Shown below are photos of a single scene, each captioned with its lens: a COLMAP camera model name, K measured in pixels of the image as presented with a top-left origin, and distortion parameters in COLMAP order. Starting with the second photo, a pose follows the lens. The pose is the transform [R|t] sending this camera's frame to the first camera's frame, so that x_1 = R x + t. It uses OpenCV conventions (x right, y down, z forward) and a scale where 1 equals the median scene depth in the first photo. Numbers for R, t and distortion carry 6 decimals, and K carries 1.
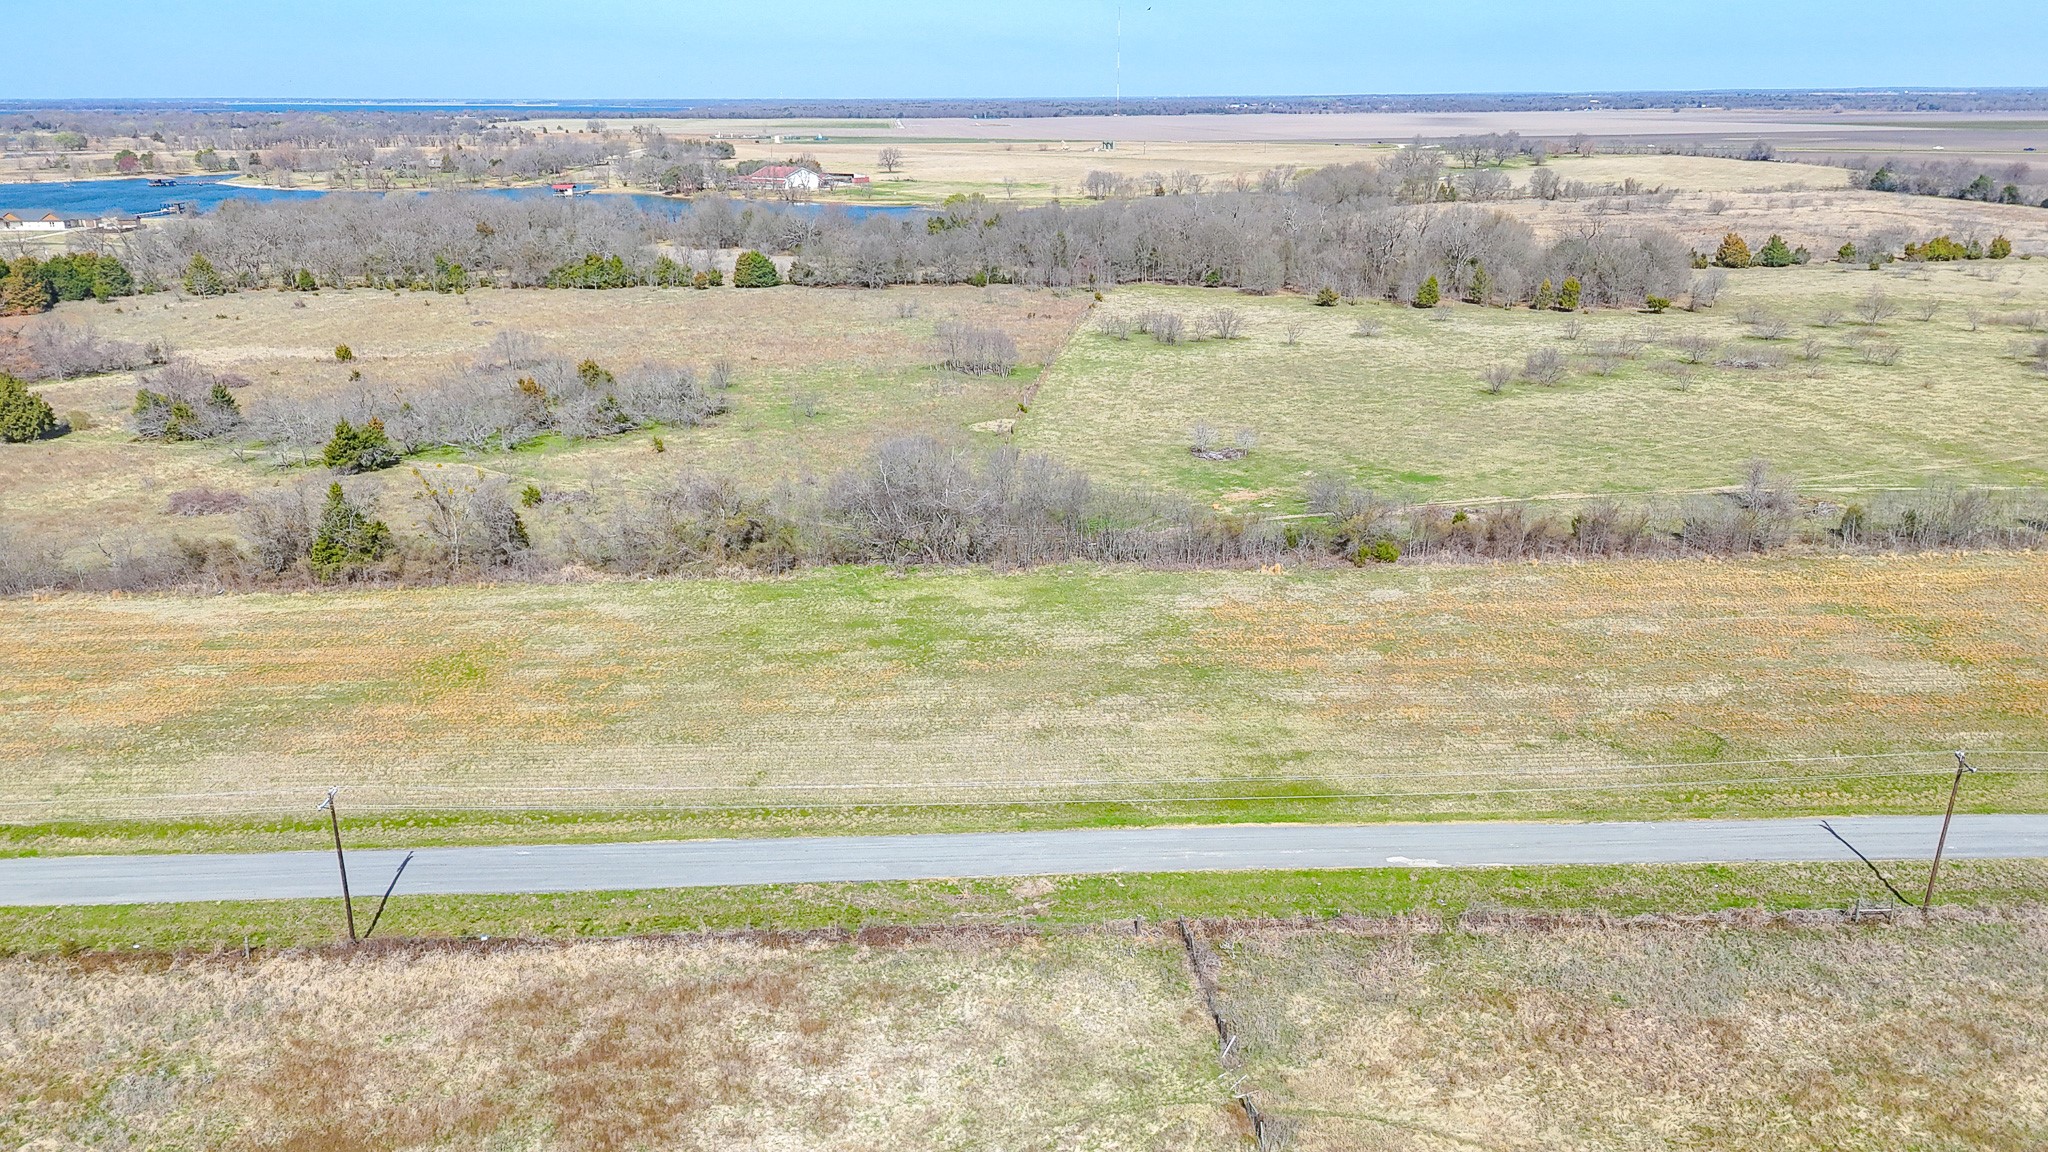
lens RADIAL K [[1496.8, 0, 1024.0], [0, 1496.8, 576.0], [0, 0, 1]] dist [0.073042, -0.064838]
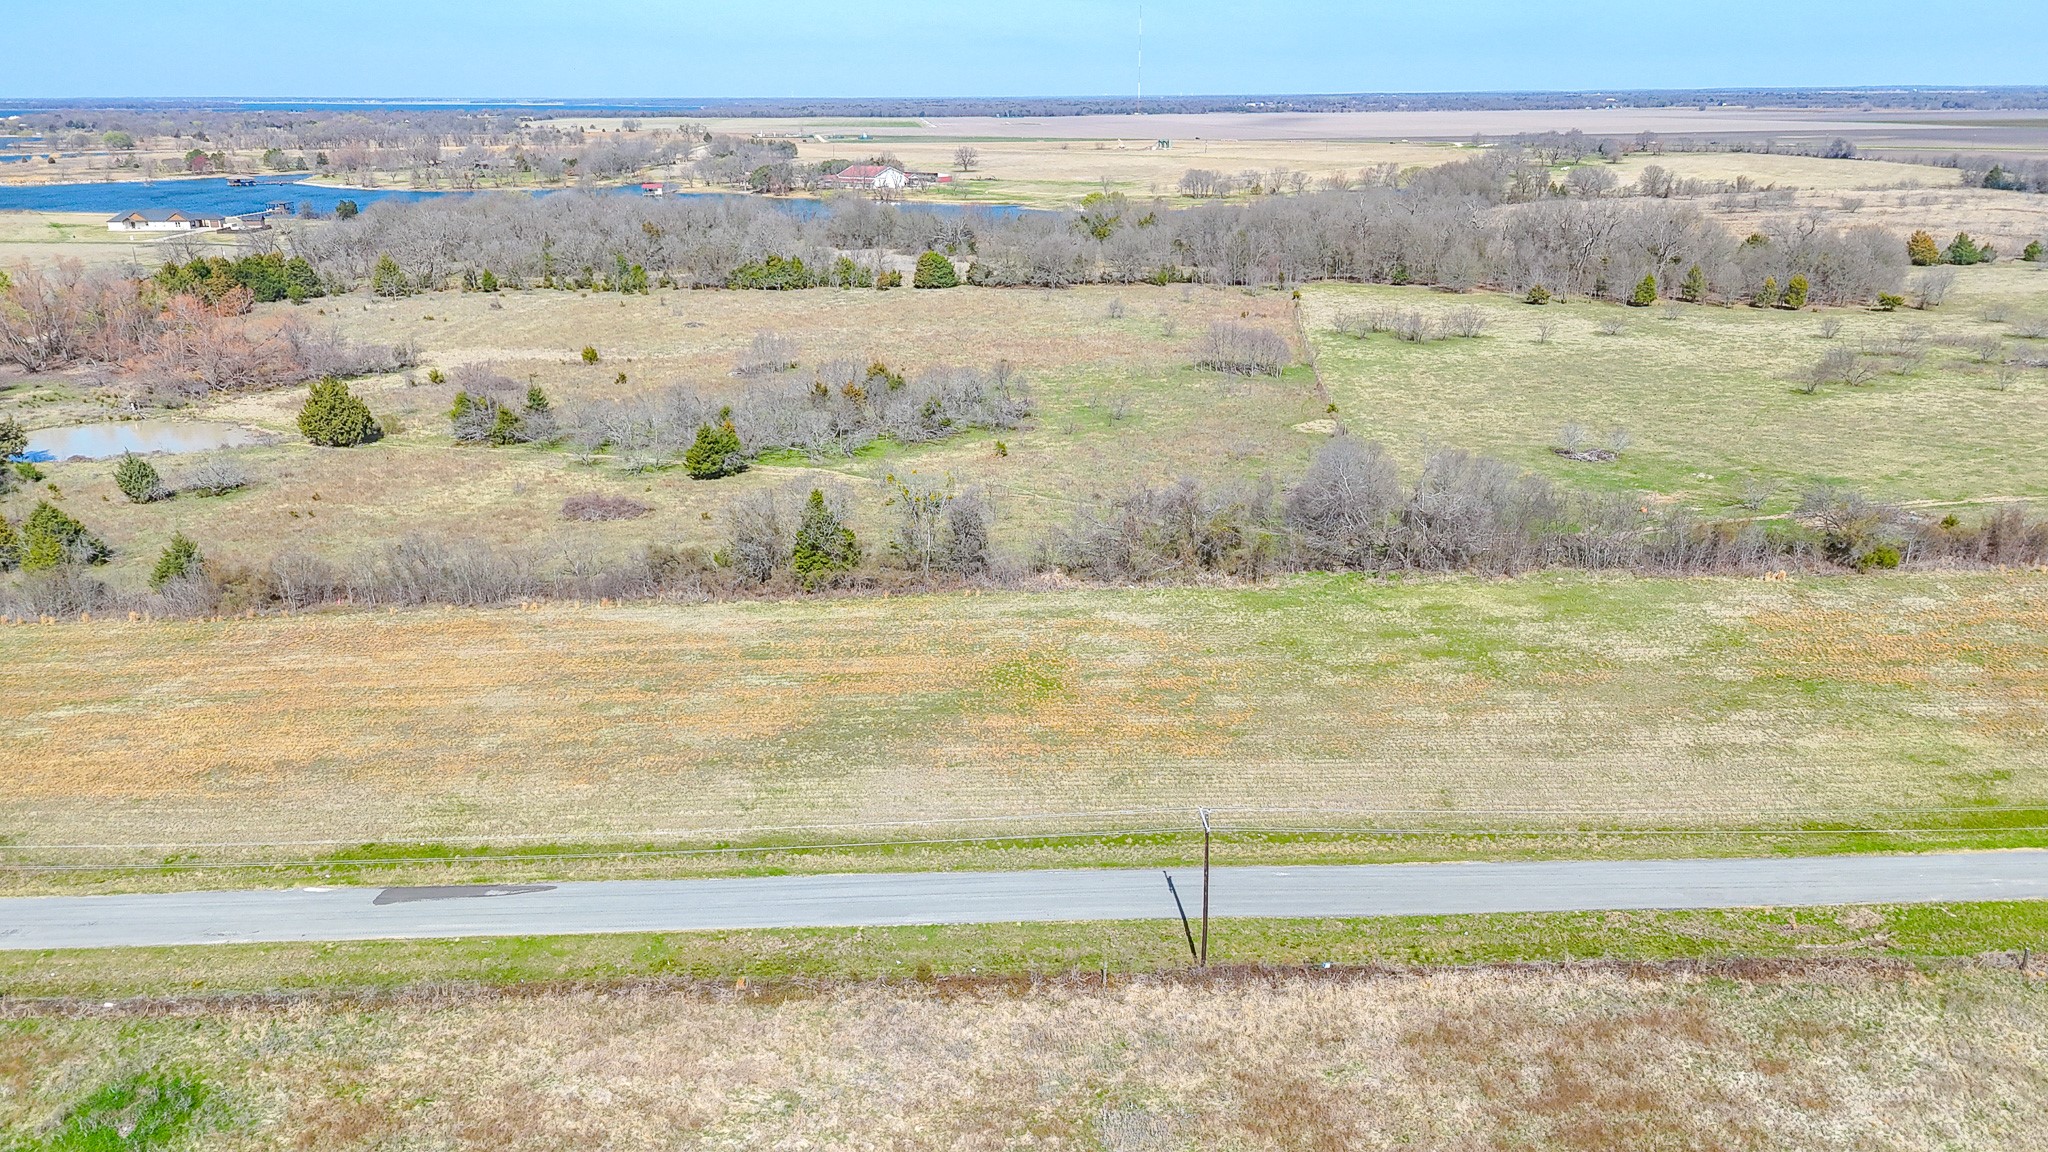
lens RADIAL K [[1496.8, 0, 1024.0], [0, 1496.8, 576.0], [0, 0, 1]] dist [0.073042, -0.064838]
pose [[0.999999, -0.000633, 0.000953, -0.142955], [0.000632, 1.000000, 0.000627, -0.002484], [-0.000954, -0.000626, 0.999999, 0.010249]]
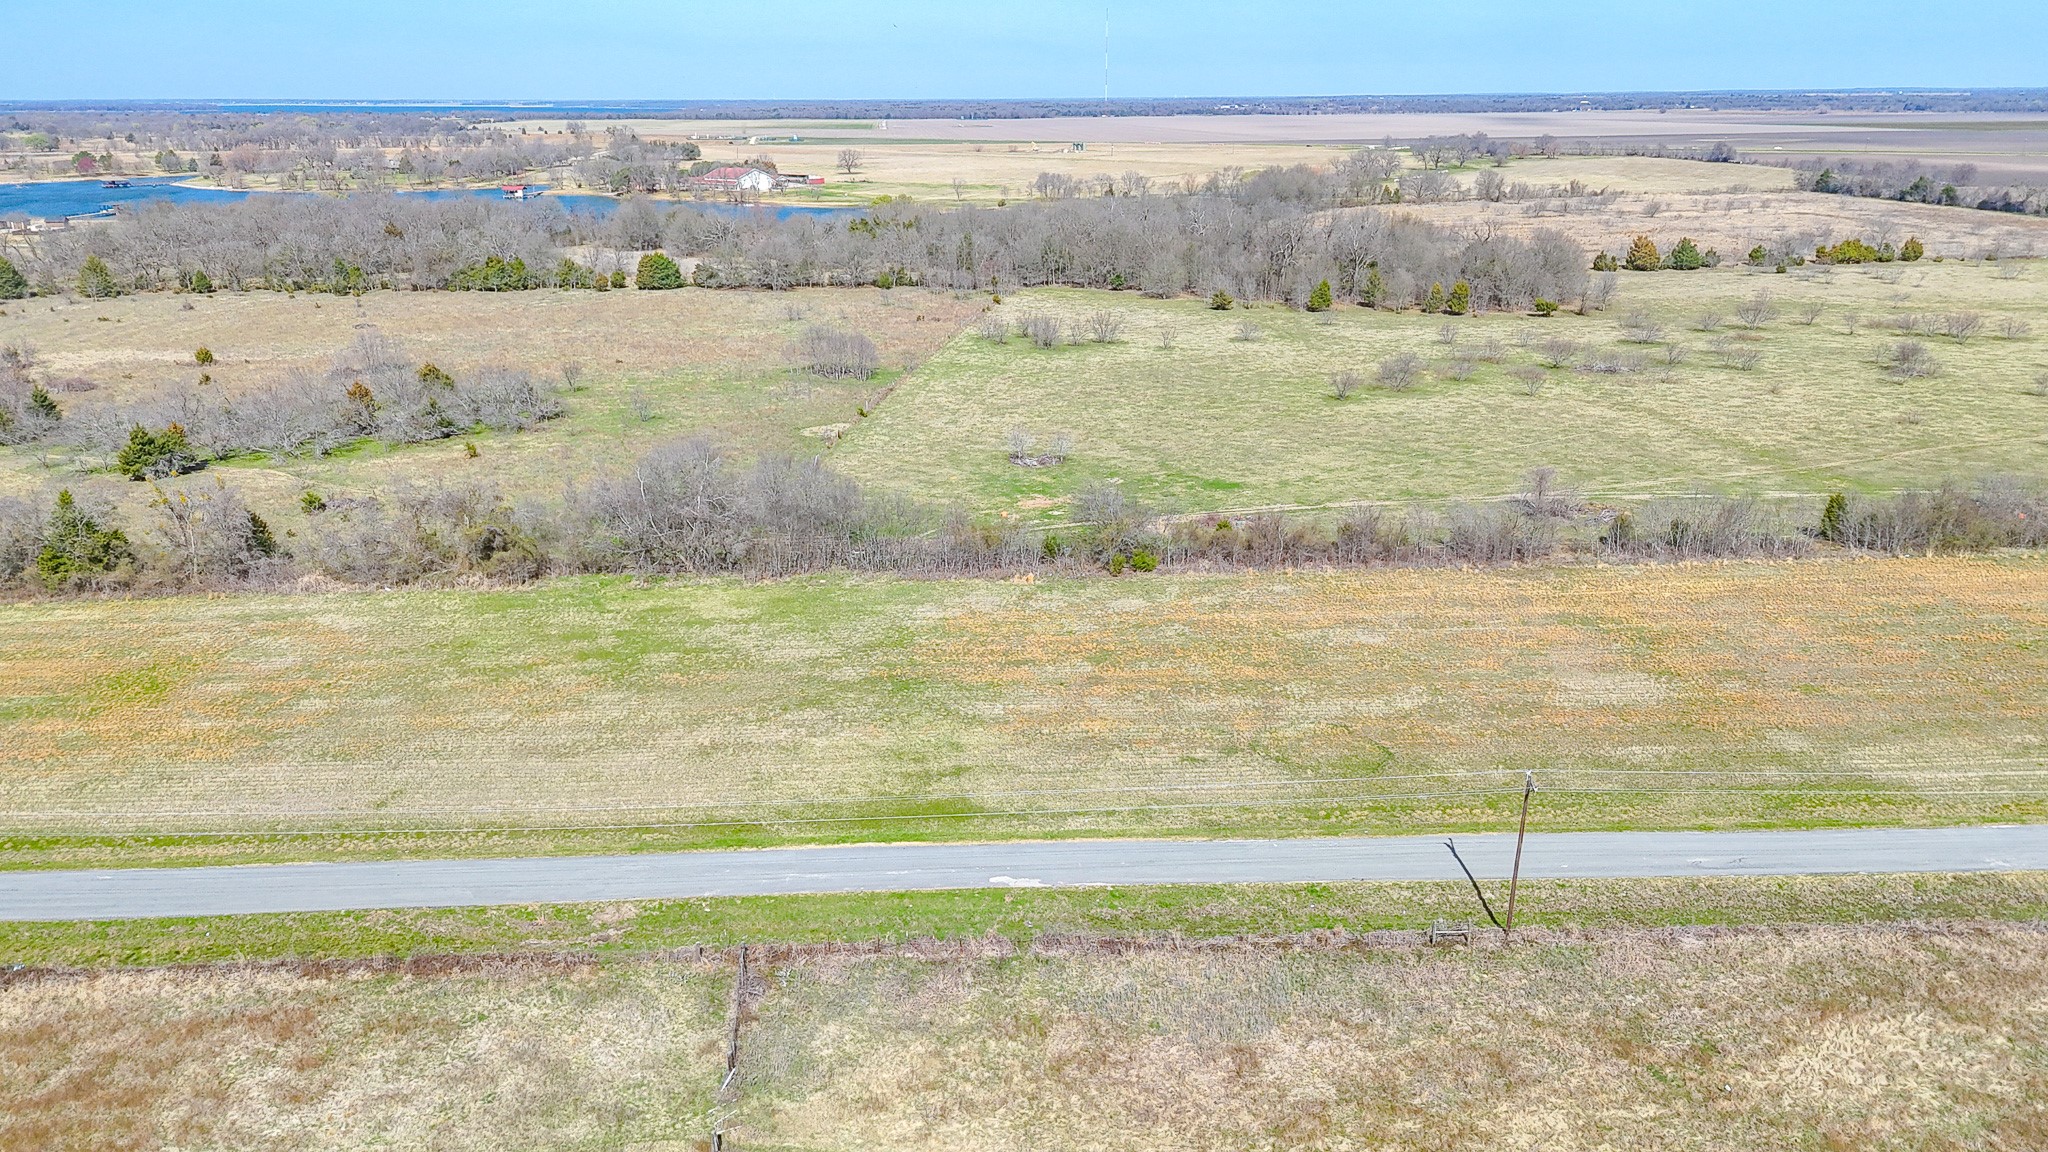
lens RADIAL K [[1496.8, 0, 1024.0], [0, 1496.8, 576.0], [0, 0, 1]] dist [0.073042, -0.064838]
pose [[1.000000, -0.000336, 0.000075, 0.073875], [0.000336, 1.000000, -0.000563, -0.002554], [-0.000075, 0.000563, 1.000000, 0.006643]]
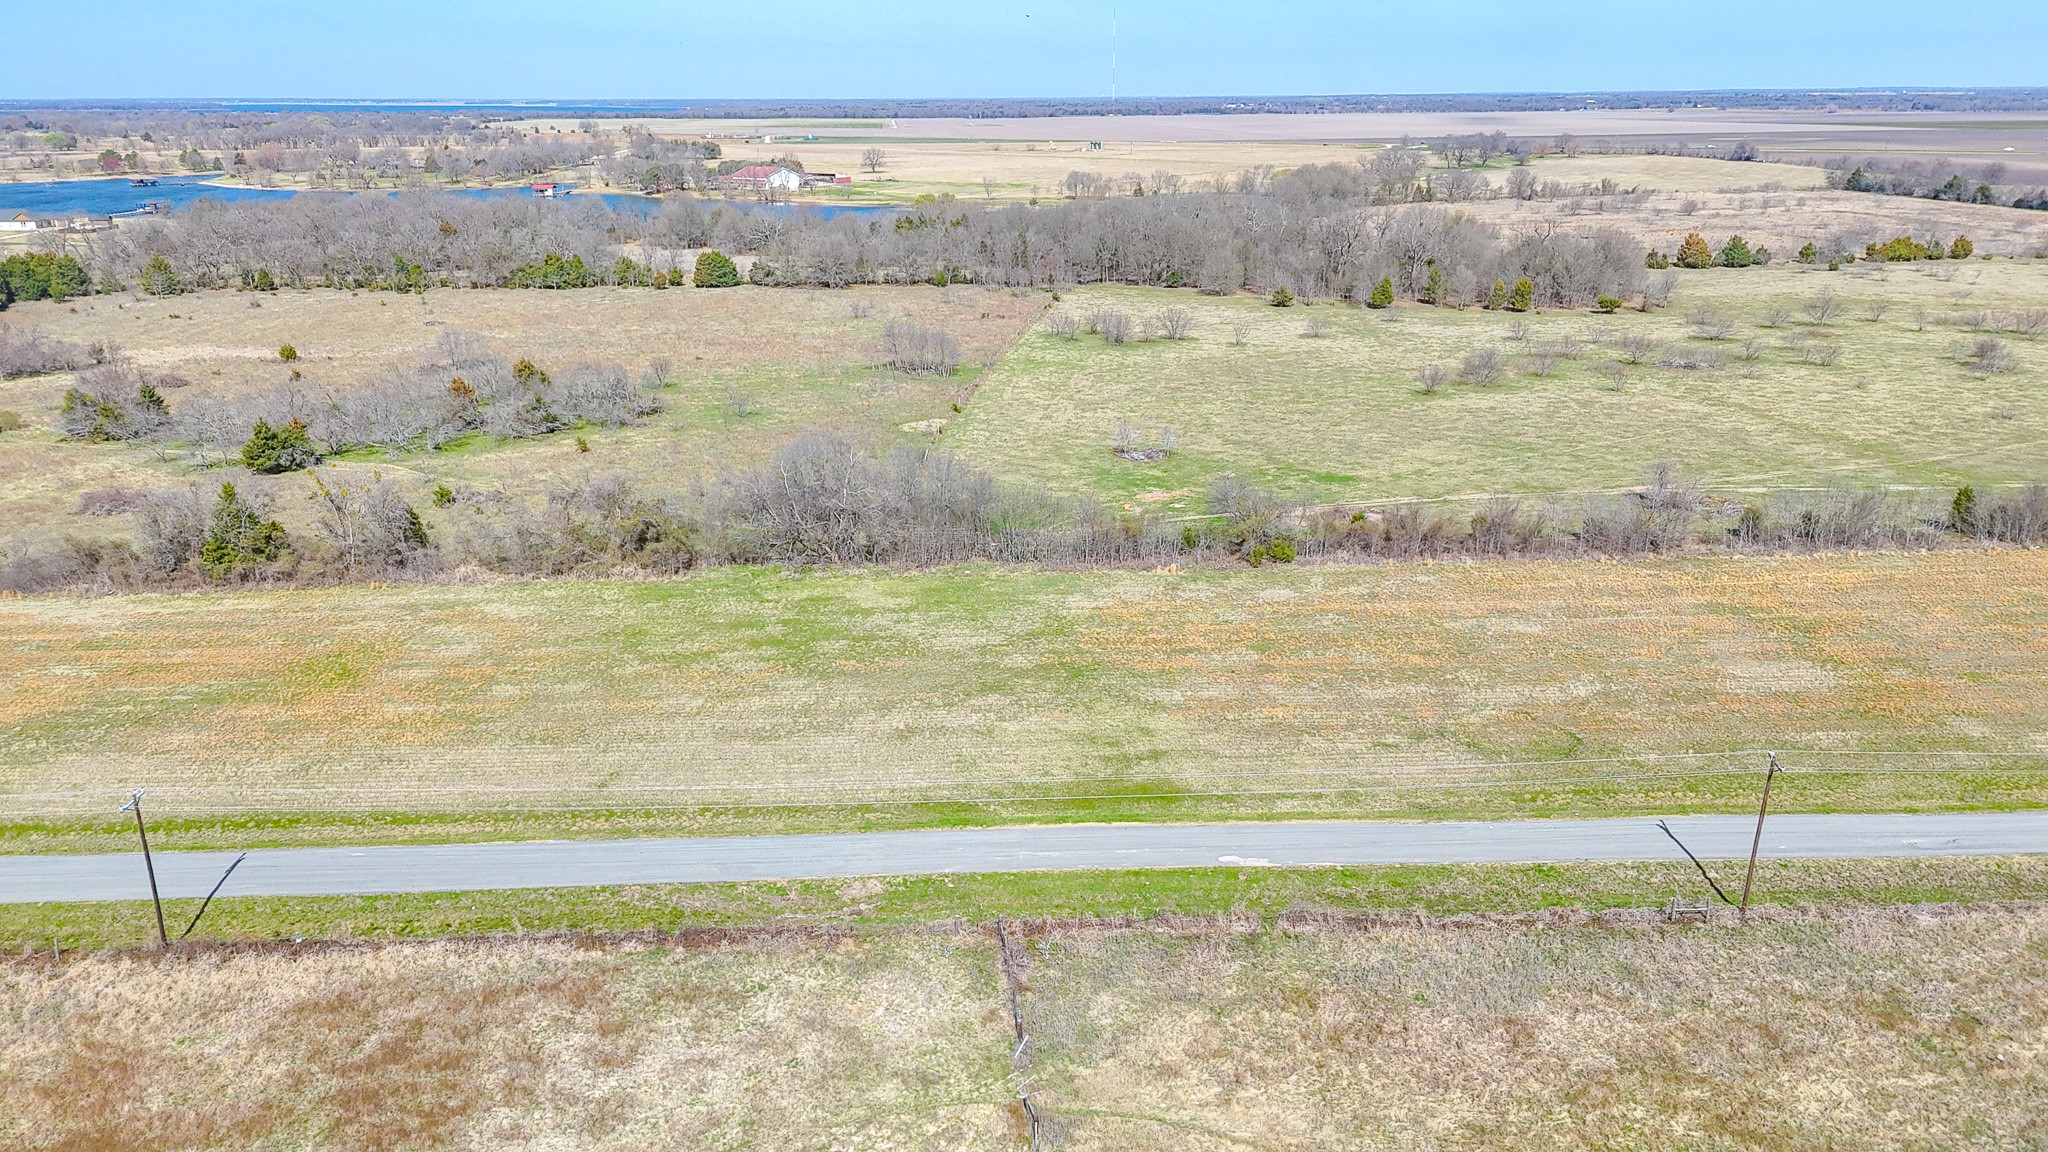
lens RADIAL K [[1496.8, 0, 1024.0], [0, 1496.8, 576.0], [0, 0, 1]] dist [0.073042, -0.064838]
pose [[1.000000, -0.000057, -0.000253, 0.031217], [0.000057, 1.000000, -0.000024, -0.000068], [0.000253, 0.000024, 1.000000, 0.000125]]
